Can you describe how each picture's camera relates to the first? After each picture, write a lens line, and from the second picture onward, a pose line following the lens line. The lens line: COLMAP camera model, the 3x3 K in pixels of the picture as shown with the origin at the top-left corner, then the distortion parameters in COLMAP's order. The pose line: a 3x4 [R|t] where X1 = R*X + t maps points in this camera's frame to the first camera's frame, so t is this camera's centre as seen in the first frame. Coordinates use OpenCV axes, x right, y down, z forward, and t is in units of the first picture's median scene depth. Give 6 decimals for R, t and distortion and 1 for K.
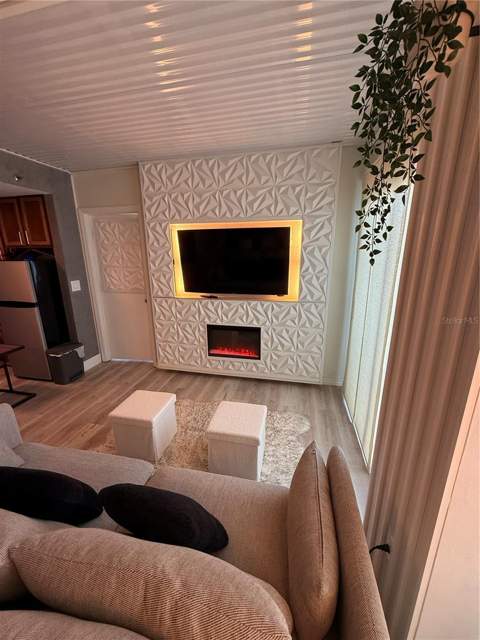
lens RADIAL K [[263.1, 0, 240.0], [0, 263.1, 320.0], [0, 0, 1]] dist [-0.000678, -0.000100]
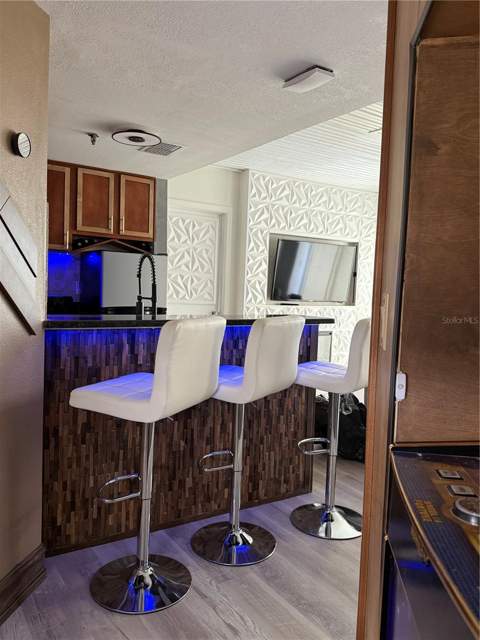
lens RADIAL K [[508.8, 0, 240.0], [0, 508.8, 320.0], [0, 0, 1]] dist [0.007885, 0.000733]
pose [[0.687518, -0.009114, 0.726110, -1.644749], [0.149045, 0.980404, -0.128818, 0.184994], [-0.710707, 0.196788, 0.675403, -0.153564]]
